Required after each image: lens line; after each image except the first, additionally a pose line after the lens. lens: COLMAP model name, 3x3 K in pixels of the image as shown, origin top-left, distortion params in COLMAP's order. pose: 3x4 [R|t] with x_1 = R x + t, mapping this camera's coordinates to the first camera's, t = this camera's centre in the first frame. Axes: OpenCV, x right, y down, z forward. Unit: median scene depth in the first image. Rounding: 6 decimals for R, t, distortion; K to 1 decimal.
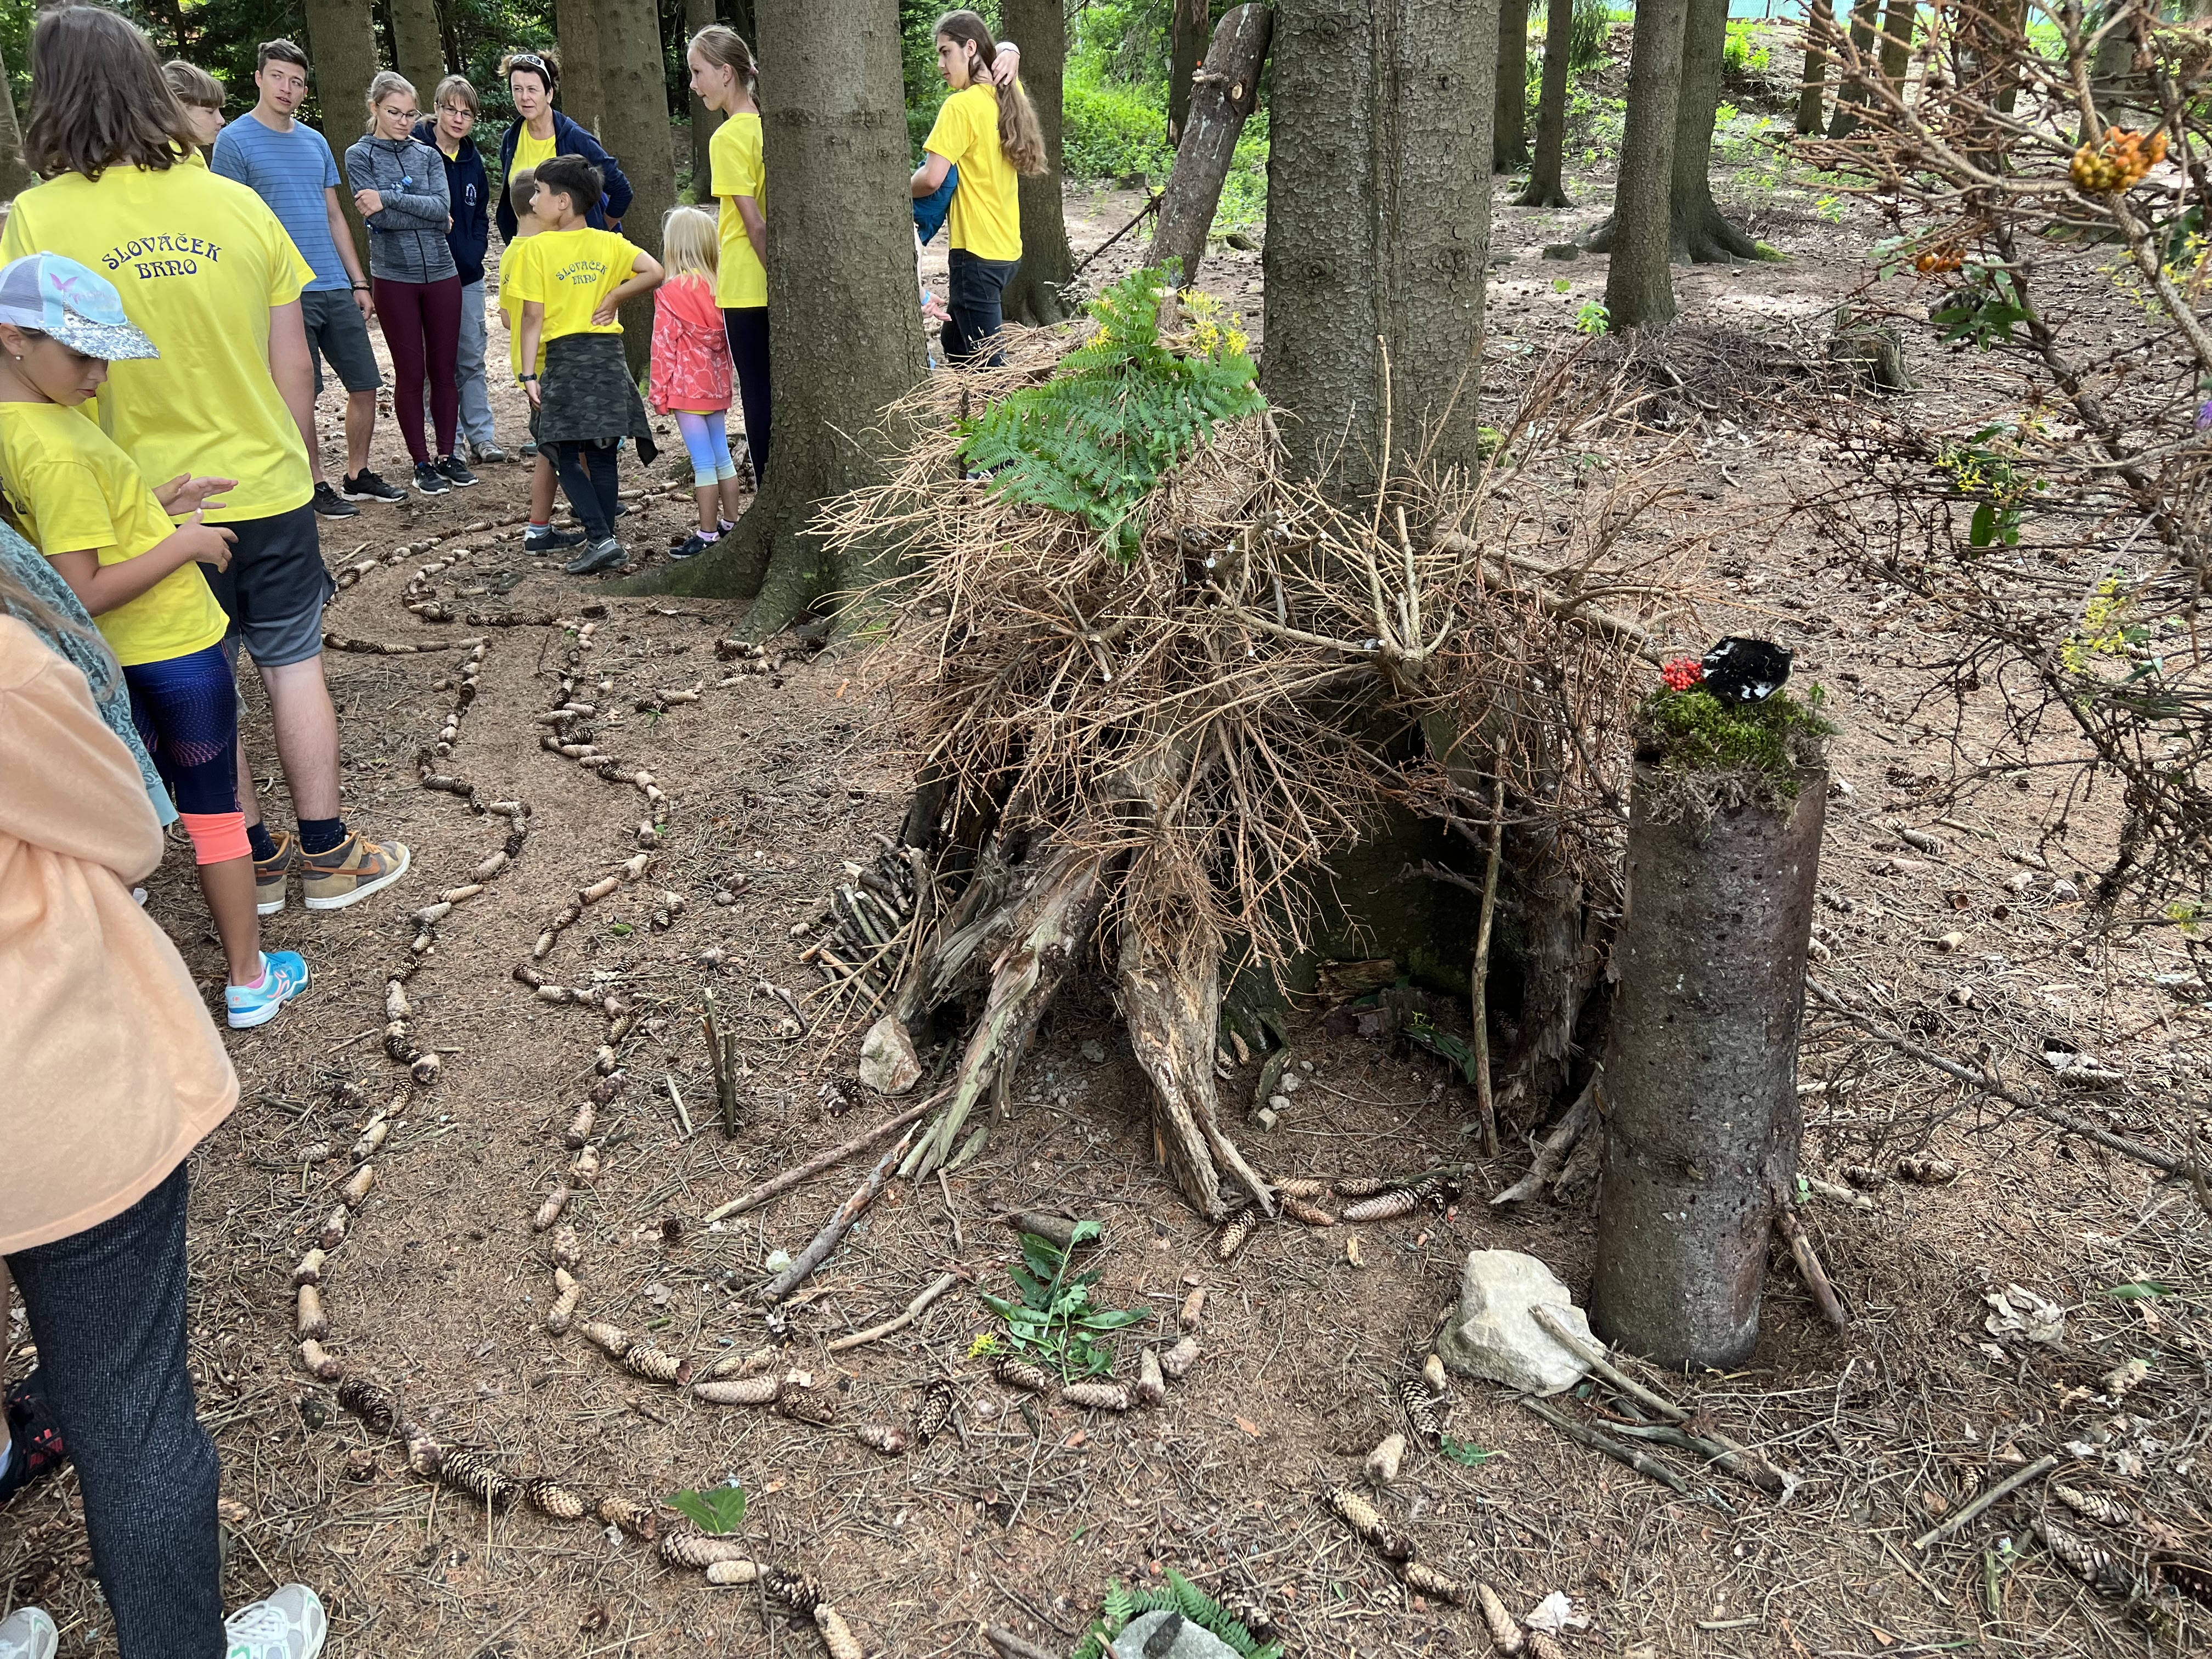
lens RADIAL K [[1640.2, 0, 1107.9], [0, 1640.2, 833.8], [0, 0, 1]] dist [0.007087, 0.002404]
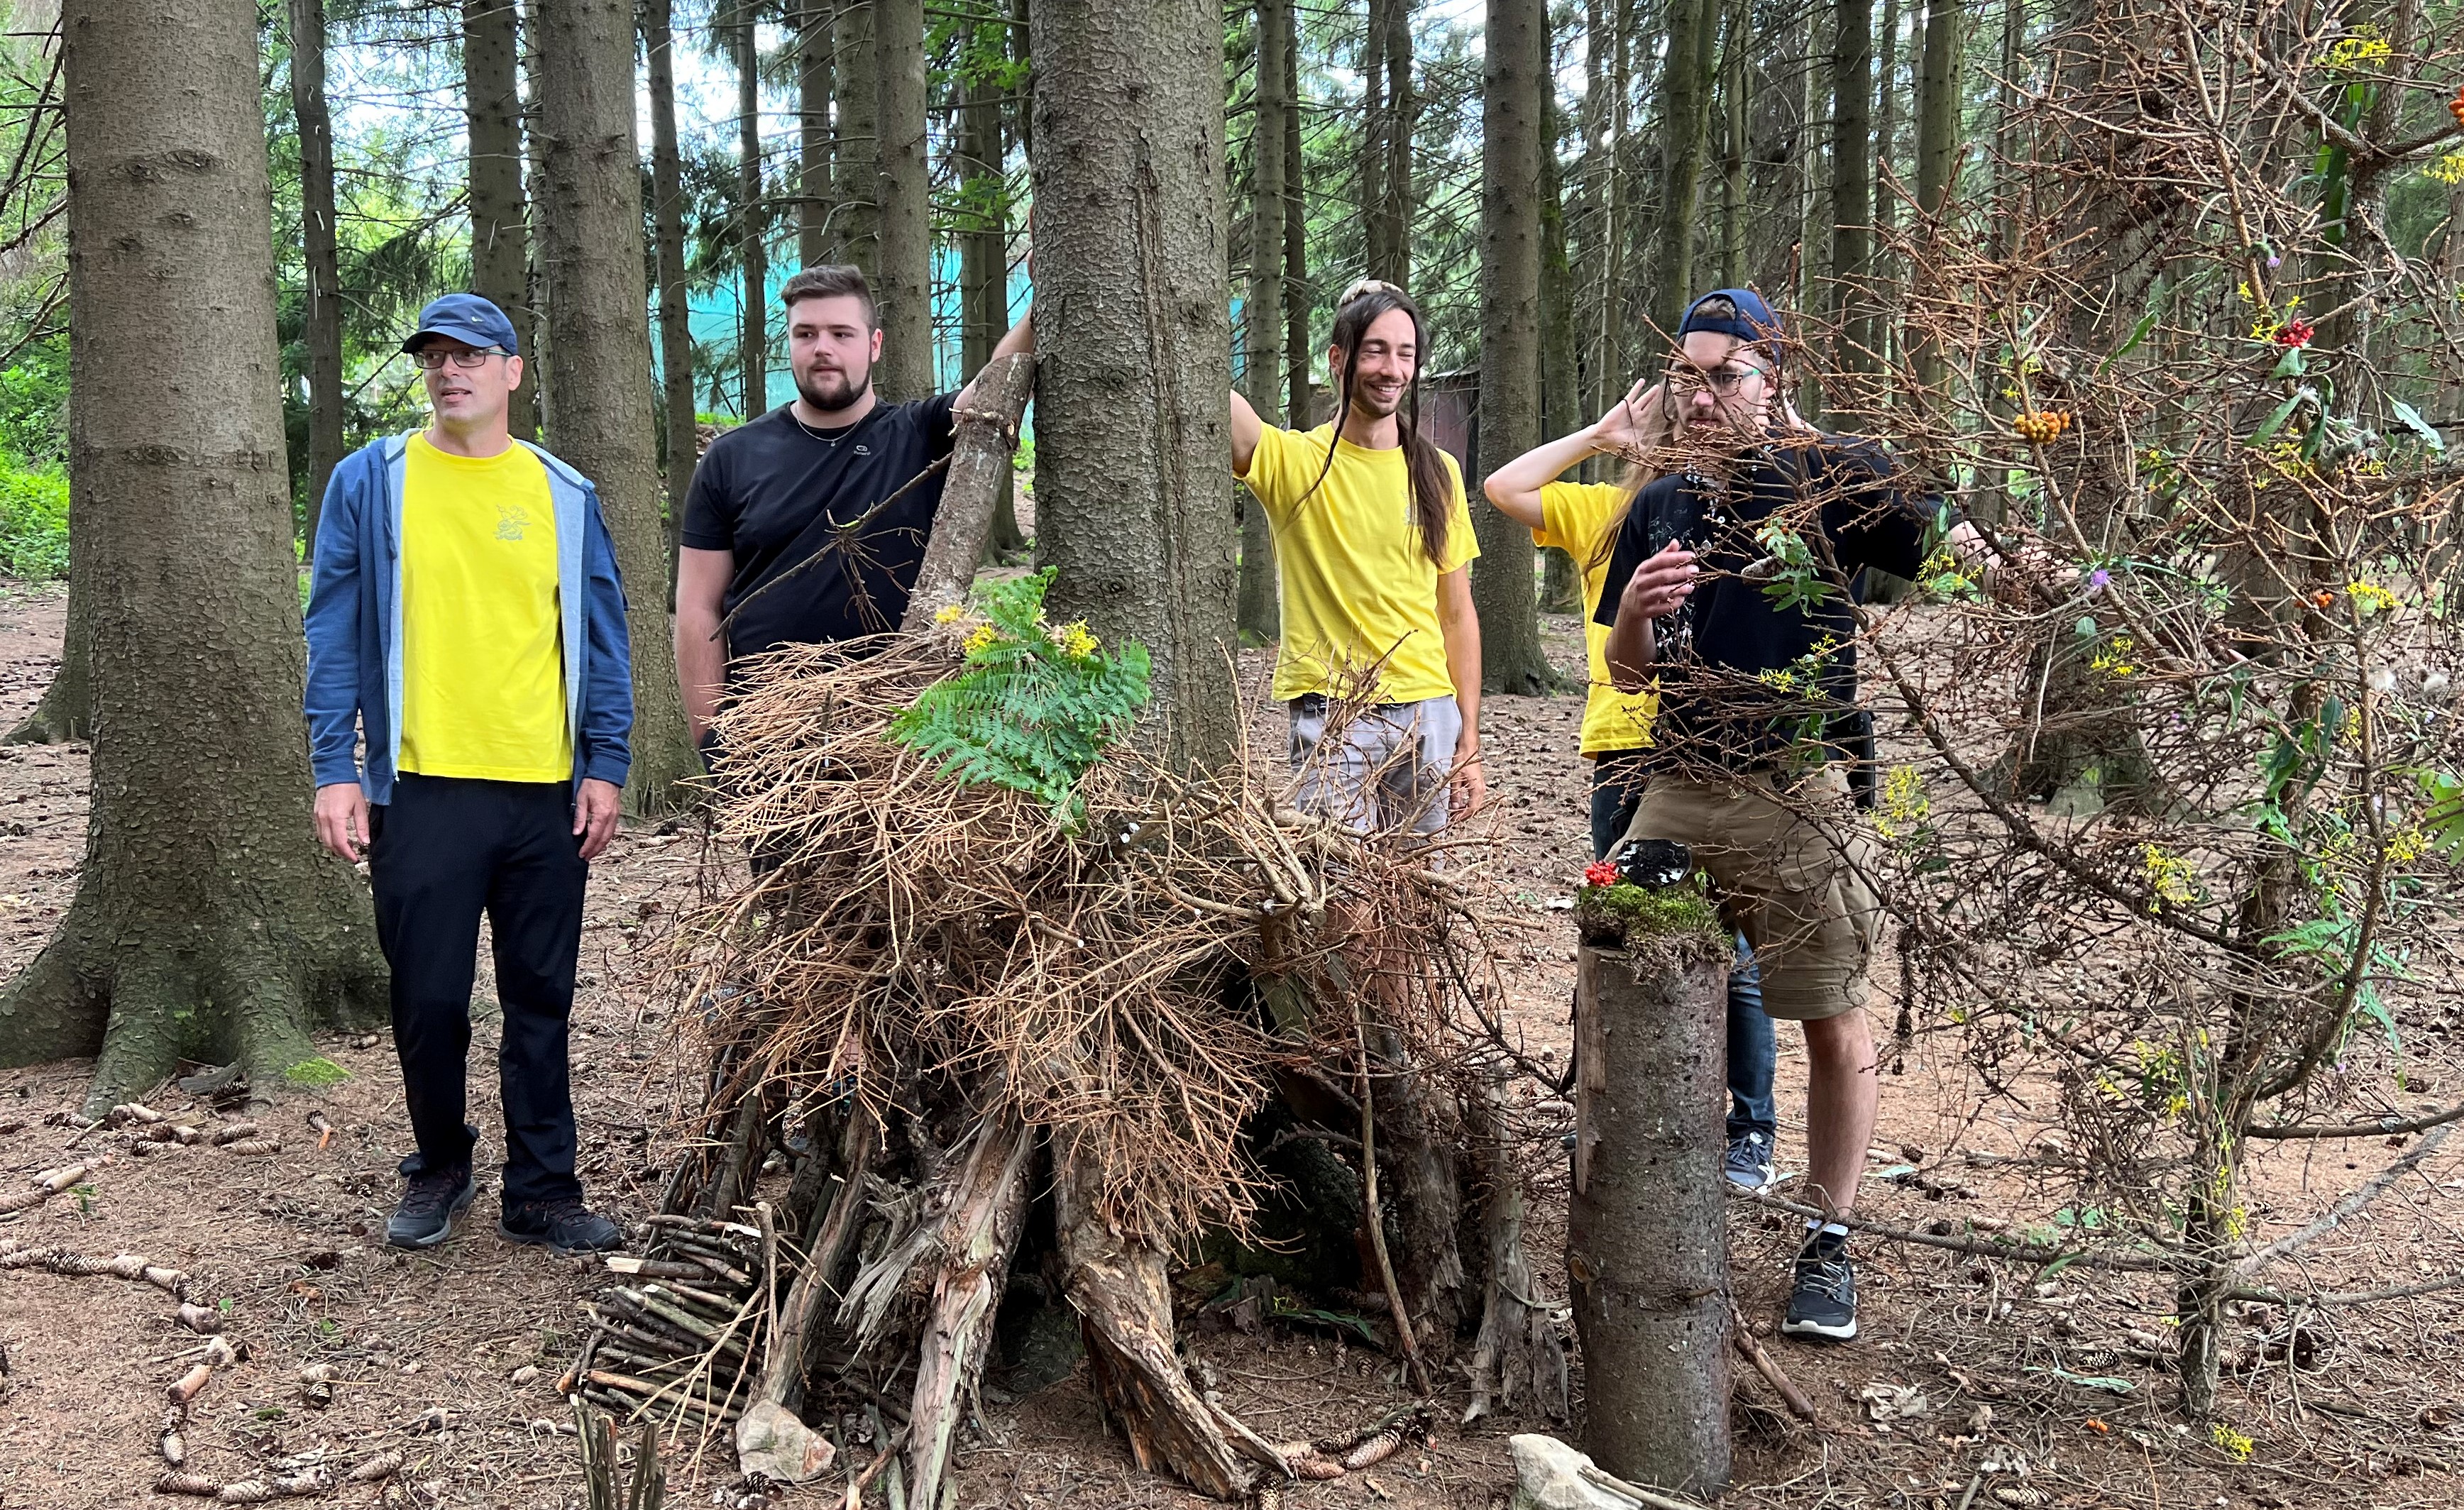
lens RADIAL K [[2119.6, 0, 1232.7], [0, 2119.6, 848.3], [0, 0, 1]] dist [0.109108, -0.192897]
pose [[0.849249, -0.051096, 0.525514, -0.562755], [0.188240, 0.959203, -0.210939, 0.130888], [-0.493297, 0.278063, 0.824221, -0.134079]]
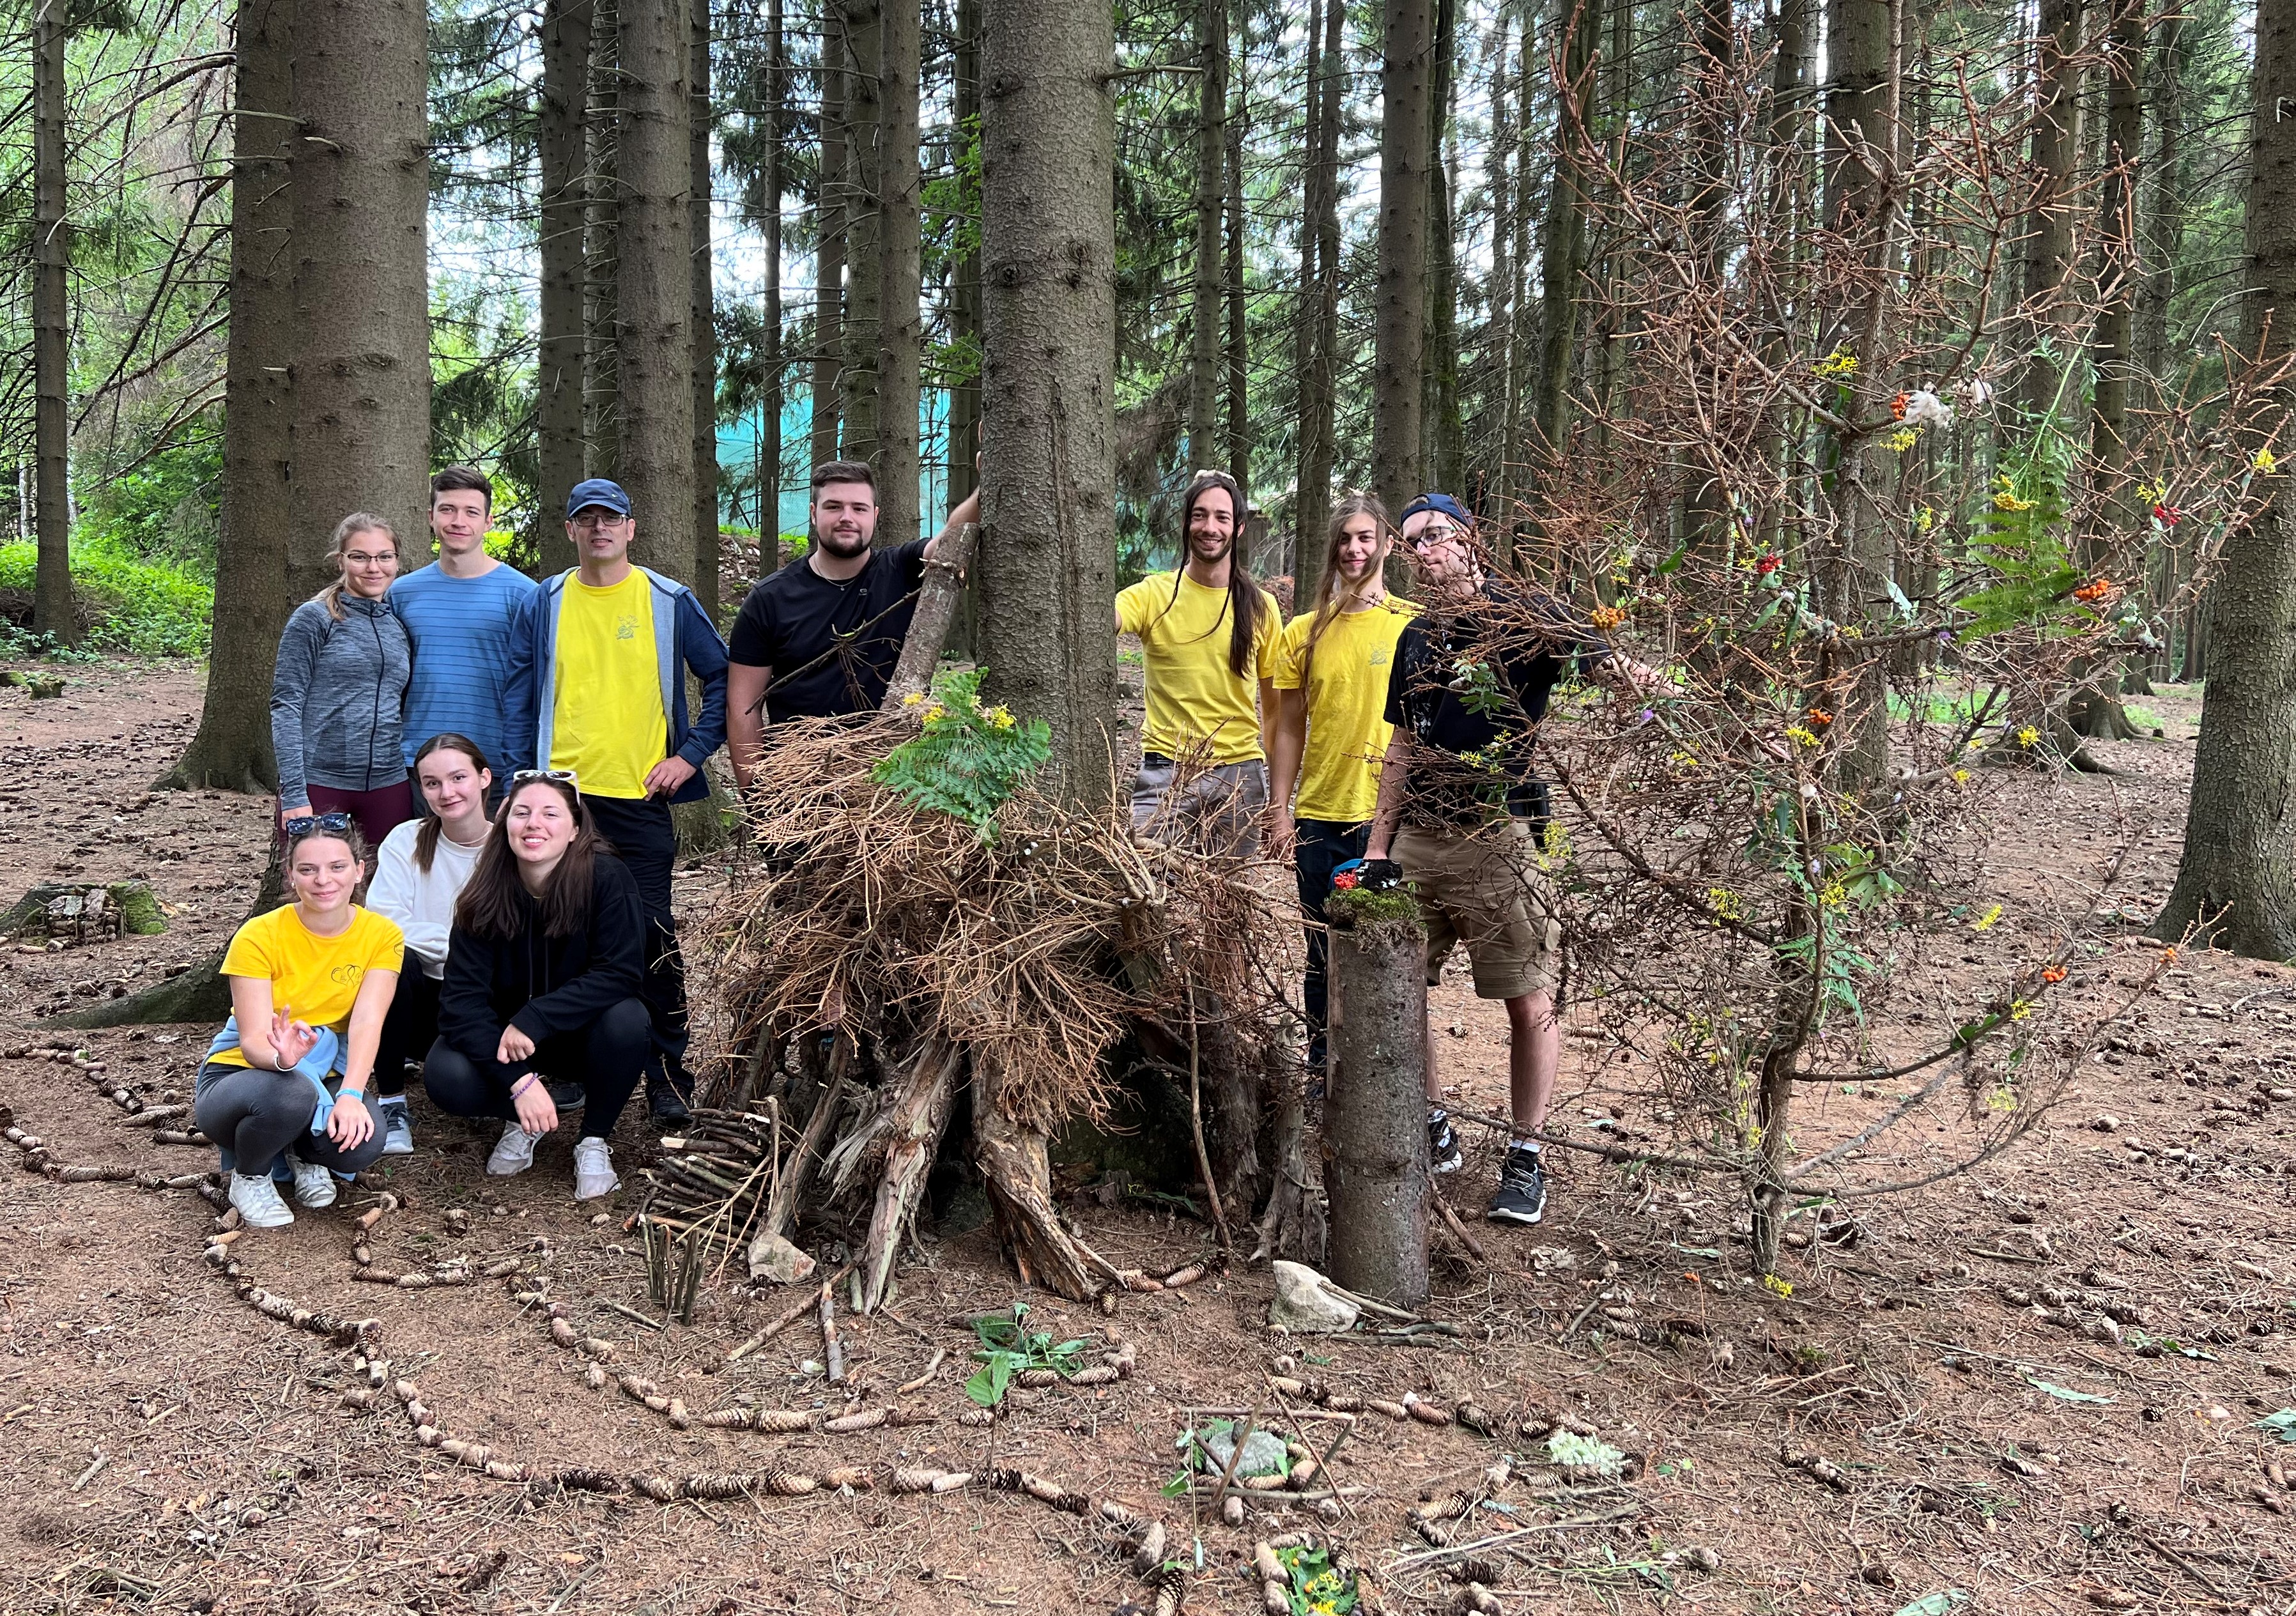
lens RADIAL K [[1951.3, 0, 1191.9], [0, 1951.3, 773.9], [0, 0, 1]] dist [0.130196, -0.281409]
pose [[0.849217, 0.007456, 0.527991, -0.741098], [0.167530, 0.944438, -0.282791, 0.295136], [-0.500763, 0.328606, 0.800784, -0.541482]]
